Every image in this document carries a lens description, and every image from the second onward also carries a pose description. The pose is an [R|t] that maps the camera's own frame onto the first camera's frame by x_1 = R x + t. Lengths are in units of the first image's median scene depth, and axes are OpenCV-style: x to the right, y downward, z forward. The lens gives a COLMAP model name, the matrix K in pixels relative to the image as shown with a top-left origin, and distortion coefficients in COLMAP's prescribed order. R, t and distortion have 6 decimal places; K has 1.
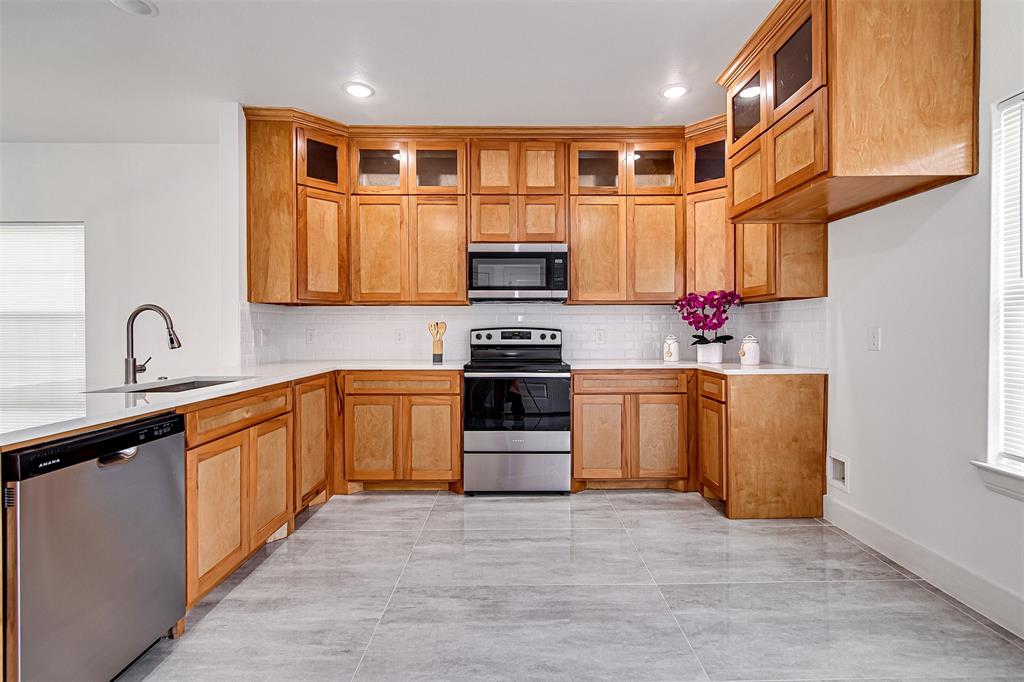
lens RADIAL K [[464.1, 0, 520.6], [0, 464.1, 337.5], [0, 0, 1]] dist [-0.003584, 0.000669]
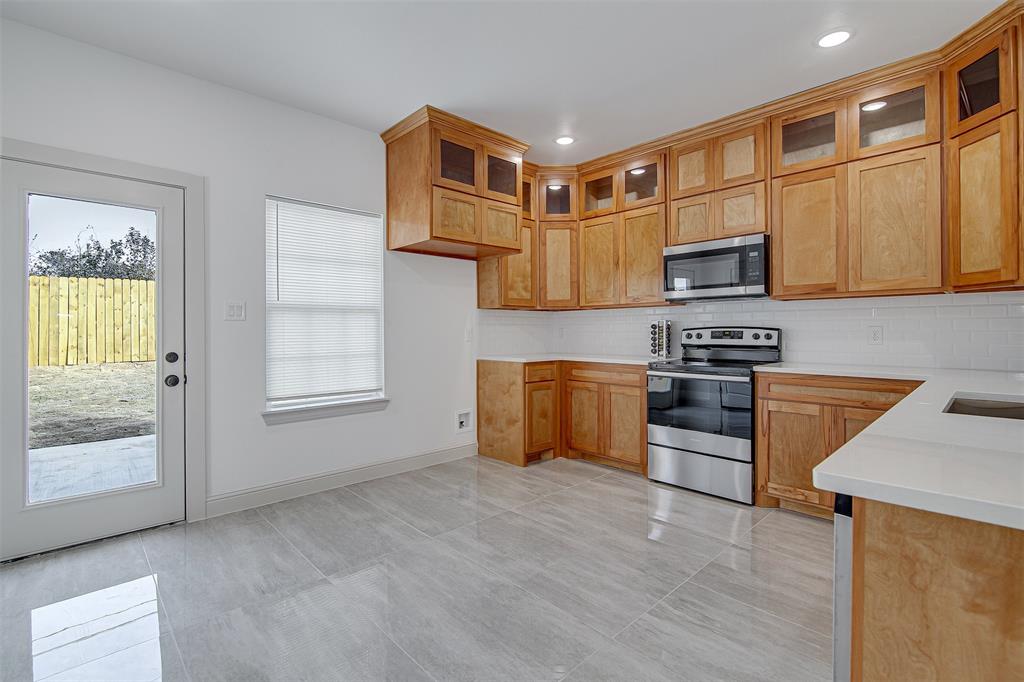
lens RADIAL K [[464.1, 0, 509.8], [0, 464.1, 331.0], [0, 0, 1]] dist [-0.003584, 0.000669]
pose [[0.672548, 0.001167, -0.740052, 0.456442], [-0.008053, 0.999951, -0.005742, -0.003735], [0.740009, 0.009822, 0.672525, 0.024142]]
